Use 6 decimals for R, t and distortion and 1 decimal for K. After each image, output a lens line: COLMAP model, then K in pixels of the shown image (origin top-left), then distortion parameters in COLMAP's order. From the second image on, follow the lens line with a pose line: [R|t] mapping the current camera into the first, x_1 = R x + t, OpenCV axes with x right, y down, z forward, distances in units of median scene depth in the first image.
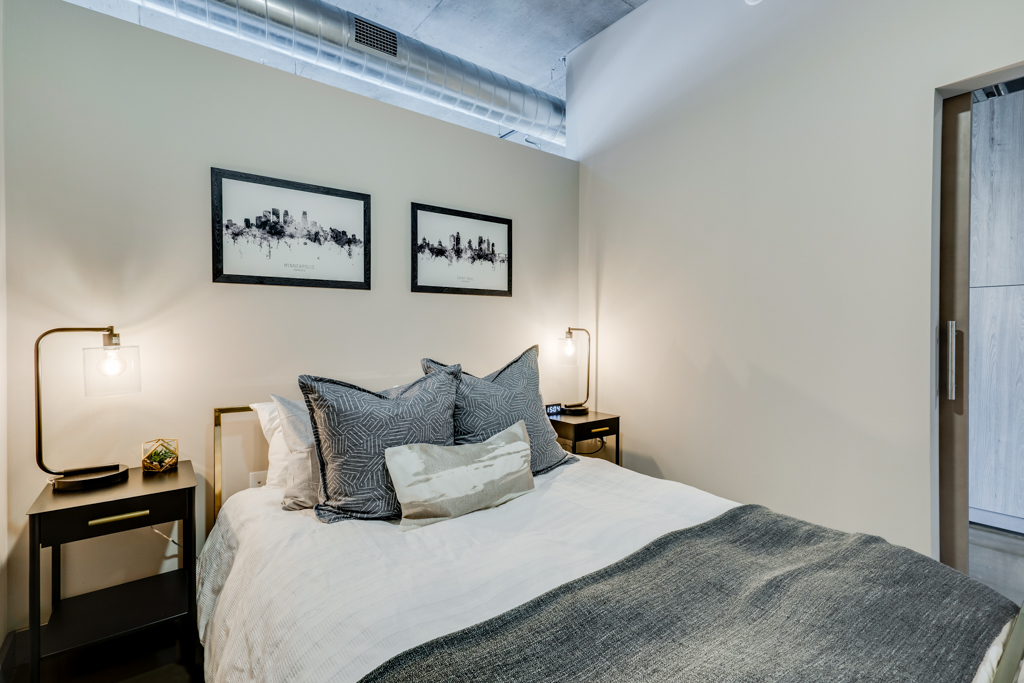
lens RADIAL K [[467.1, 0, 510.9], [0, 467.1, 335.3], [0, 0, 1]] dist [0.004589, 0.001981]
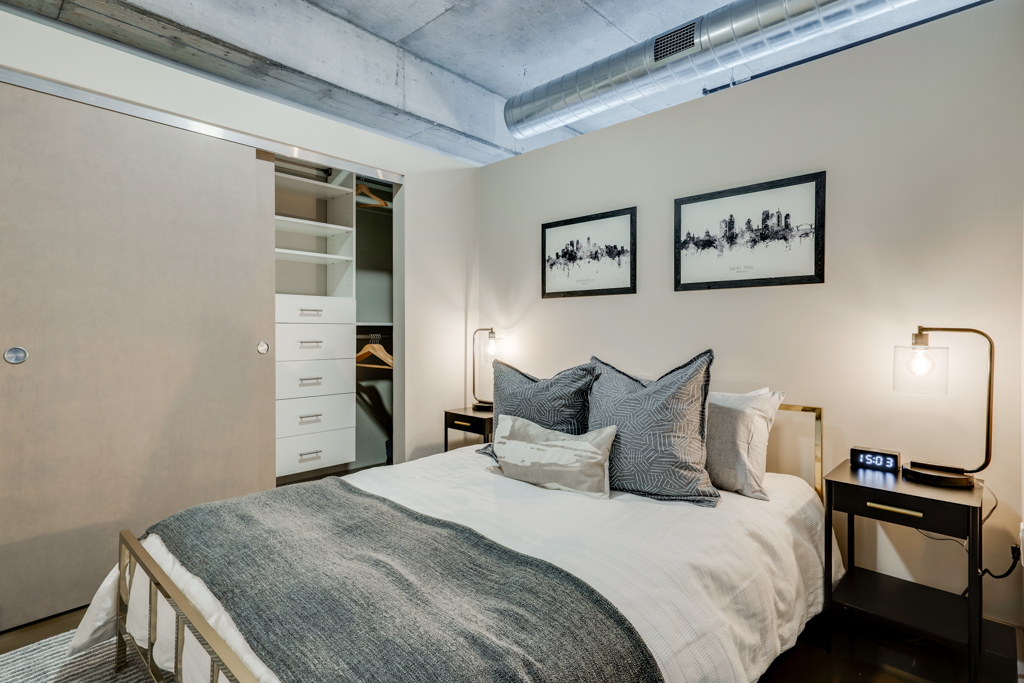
lens RADIAL K [[513.3, 0, 510.6], [0, 513.3, 335.4], [0, 0, 1]] dist [0.012808, 0.000187]
pose [[0.168766, 0.013918, -0.985558, 0.835688], [-0.012971, 0.999845, 0.011898, -0.009340], [0.985571, 0.010776, 0.168920, 0.509484]]
